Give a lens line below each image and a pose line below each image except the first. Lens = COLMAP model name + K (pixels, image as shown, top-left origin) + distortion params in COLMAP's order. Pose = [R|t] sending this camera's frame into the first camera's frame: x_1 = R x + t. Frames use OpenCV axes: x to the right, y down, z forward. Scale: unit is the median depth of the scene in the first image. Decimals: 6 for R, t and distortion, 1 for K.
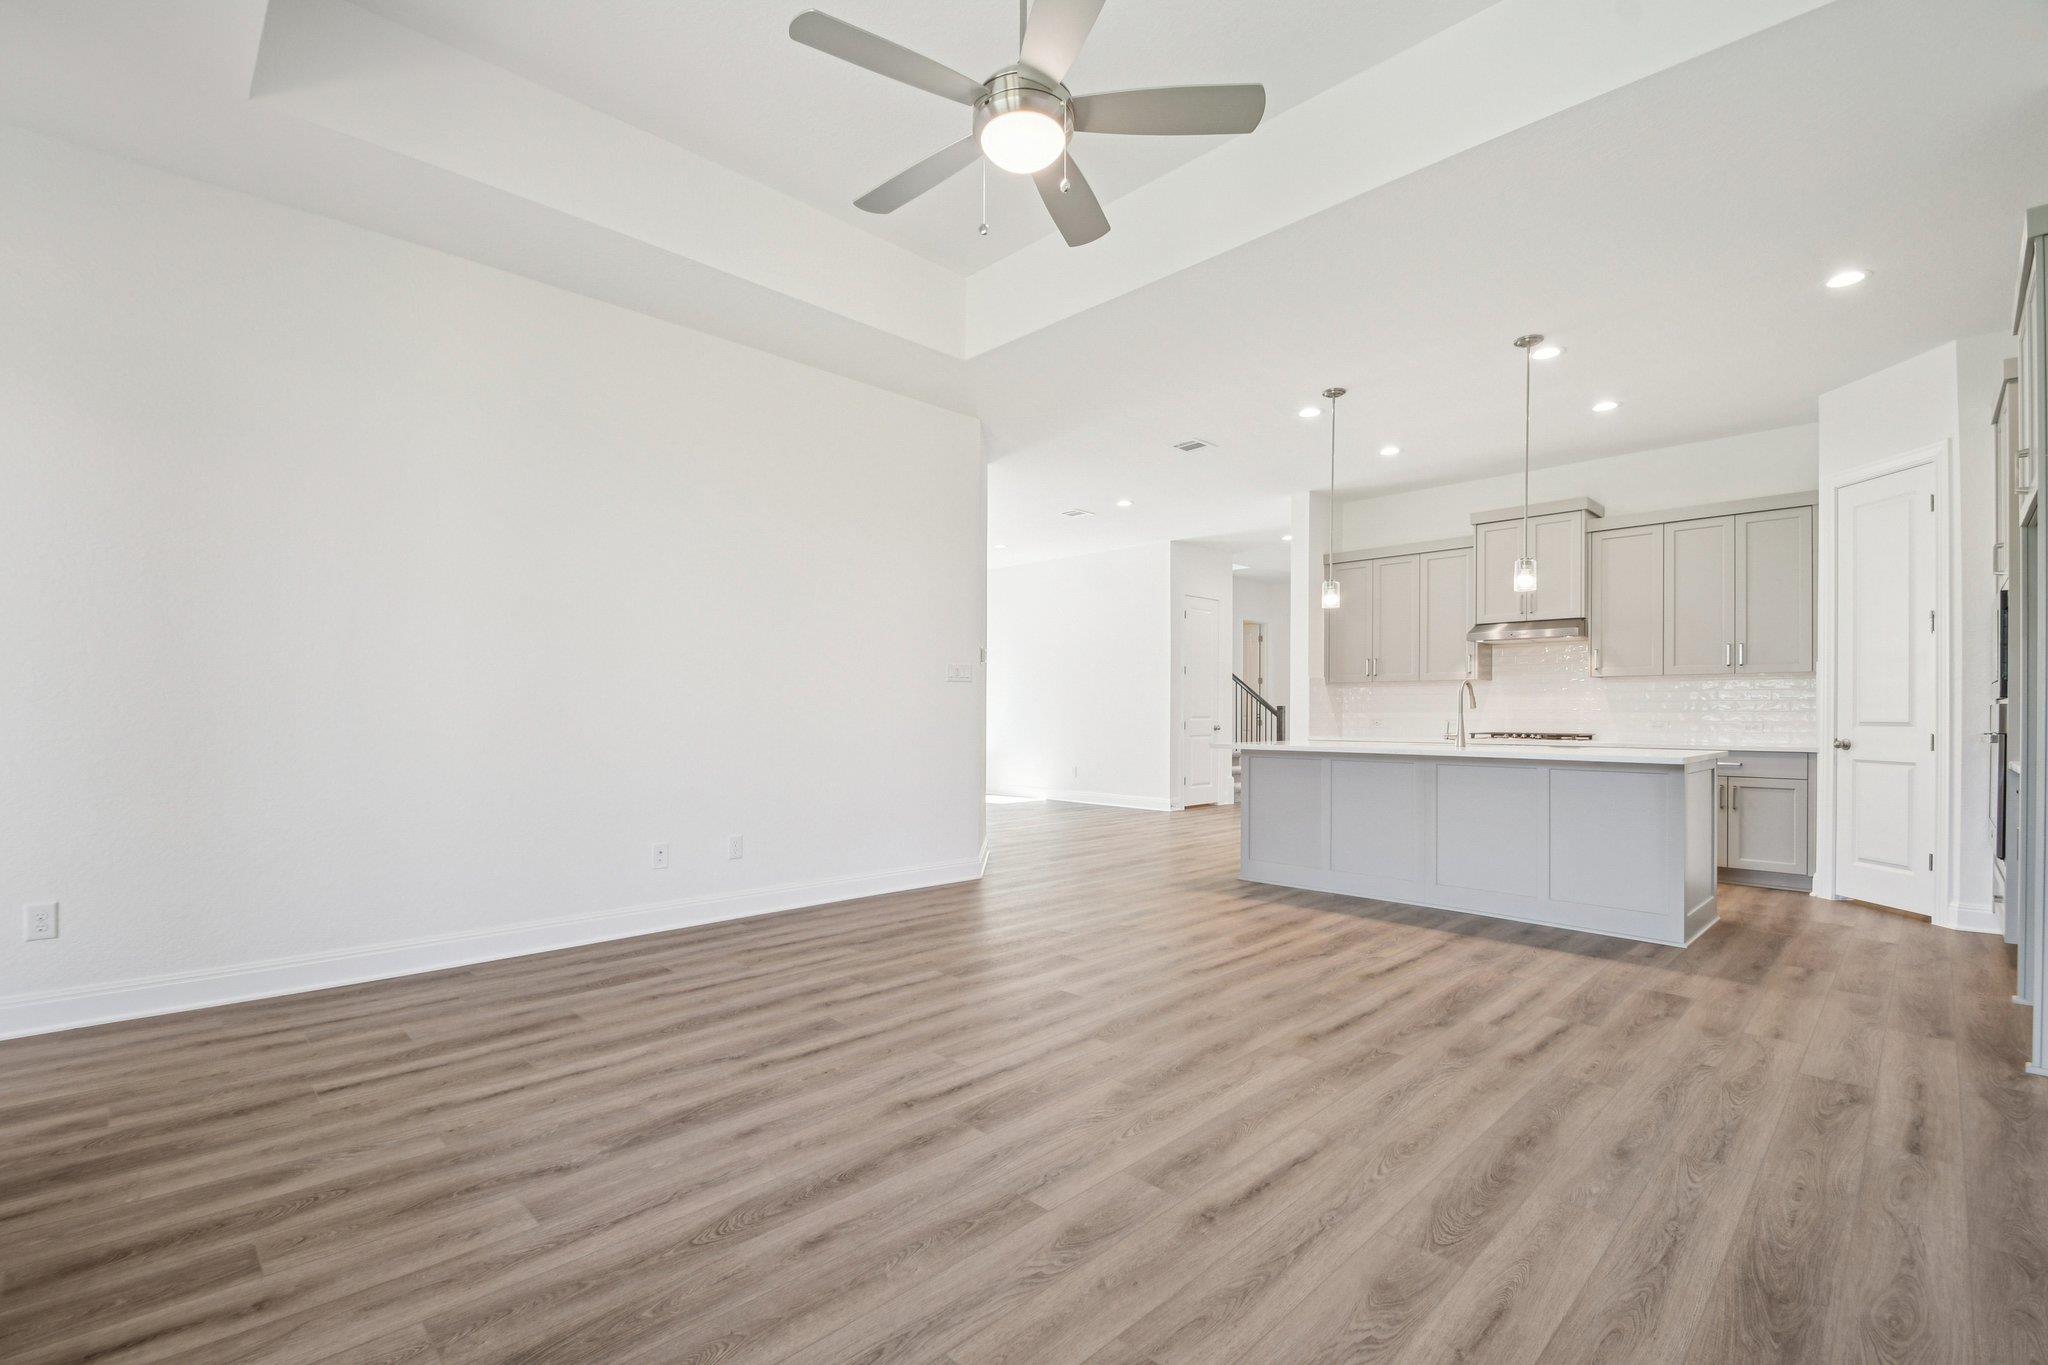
lens RADIAL K [[904.1, 0, 1019.3], [0, 904.1, 703.9], [0, 0, 1]] dist [0.002908, -0.005802]
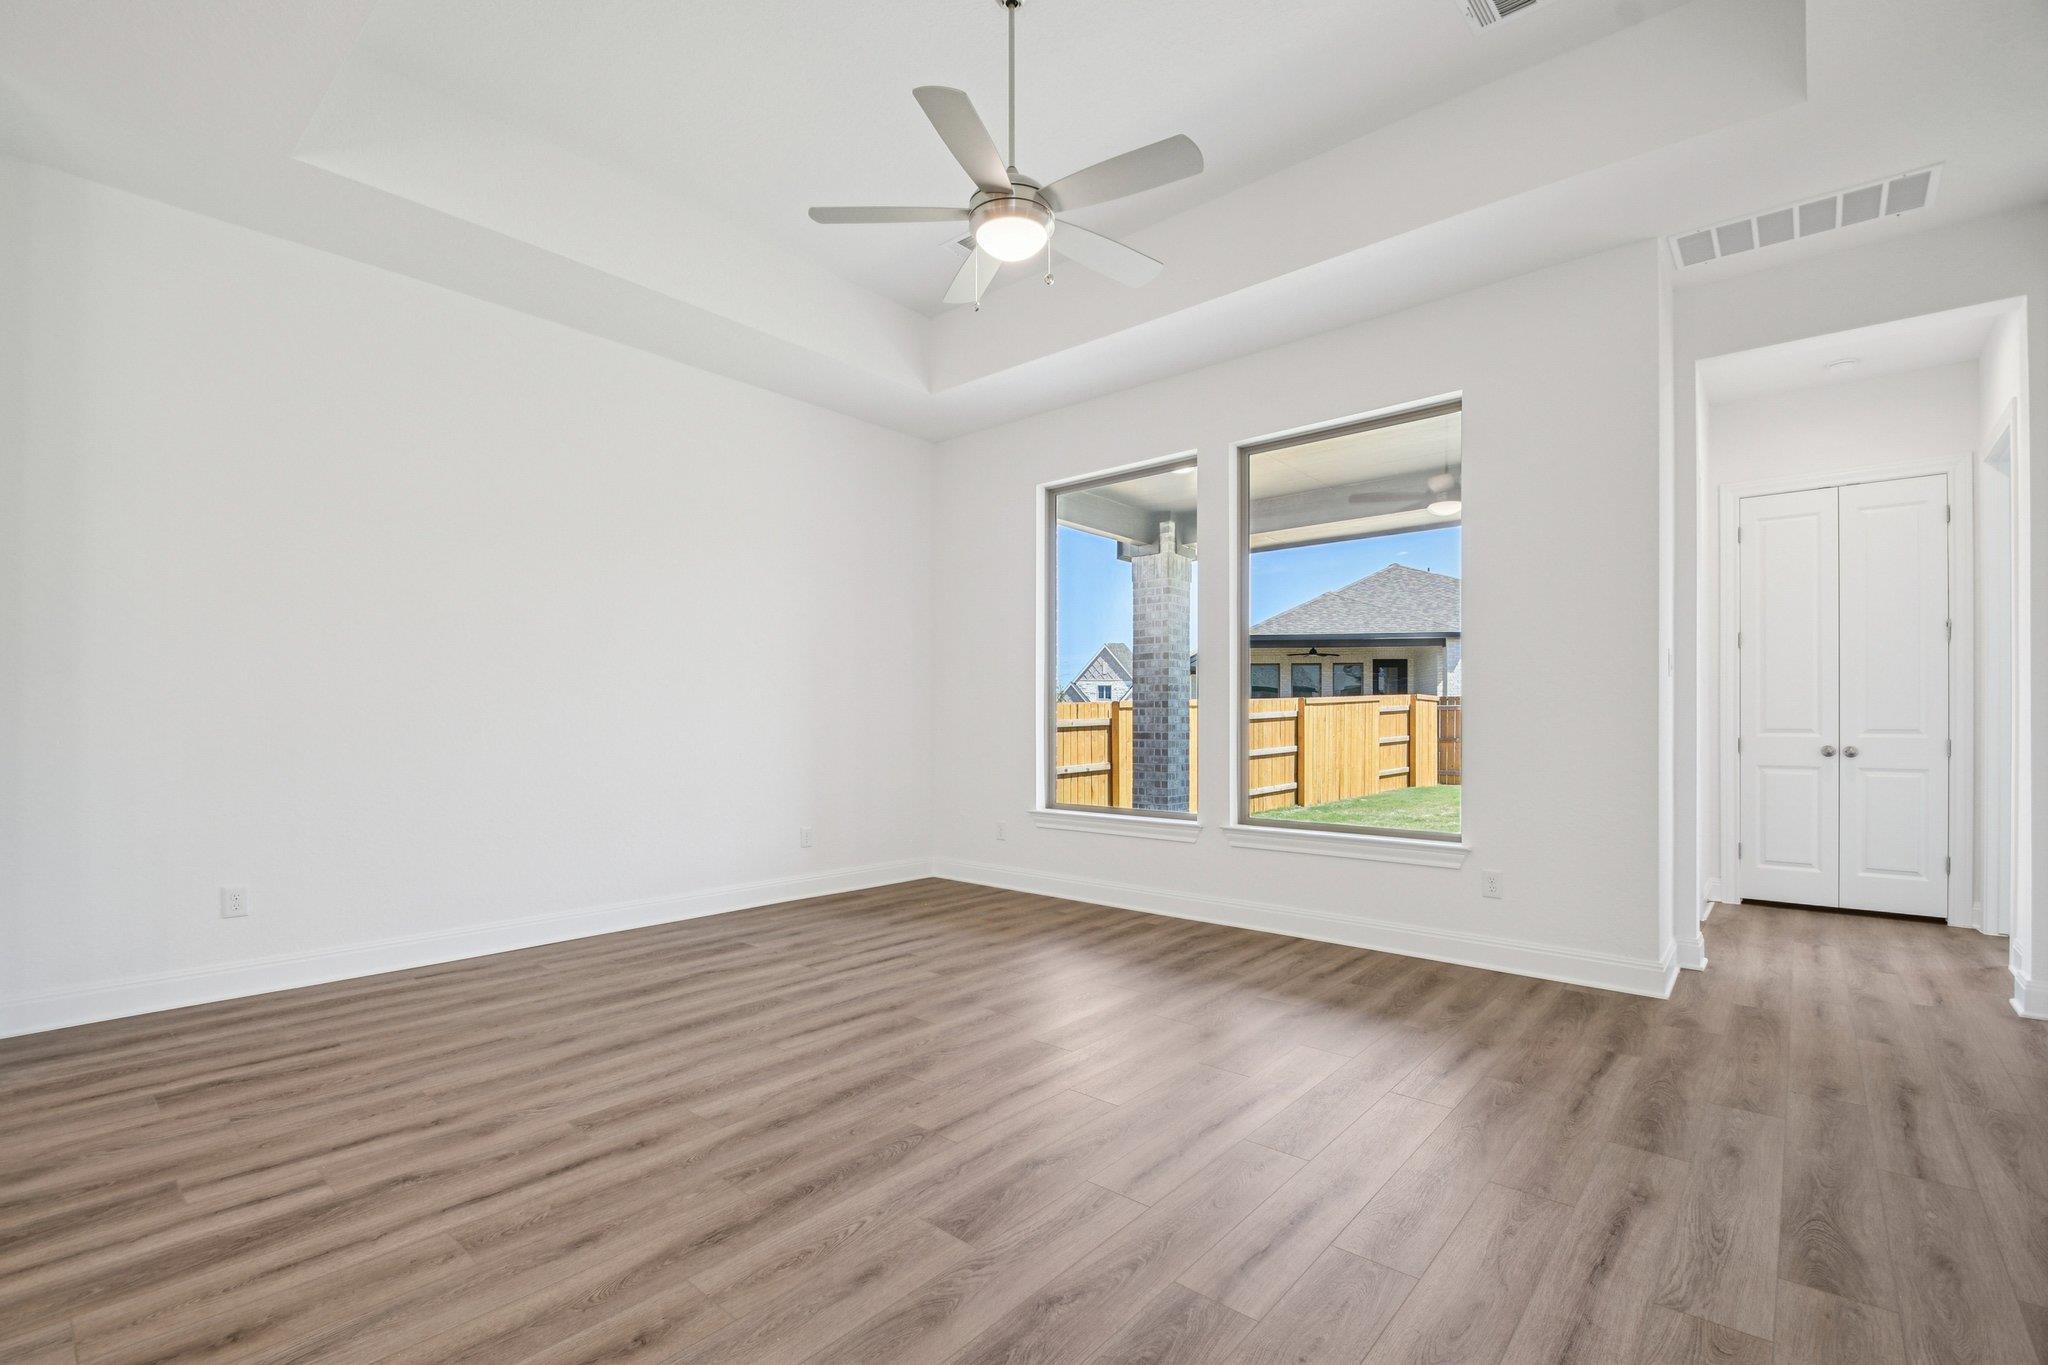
lens RADIAL K [[904.1, 0, 1018.5], [0, 904.1, 719.8], [0, 0, 1]] dist [0.002908, -0.005802]
pose [[-0.996966, -0.007658, -0.077456, 0.066522], [-0.006997, 0.999937, -0.008806, 0.015318], [0.077519, -0.008237, -0.996957, 1.724260]]
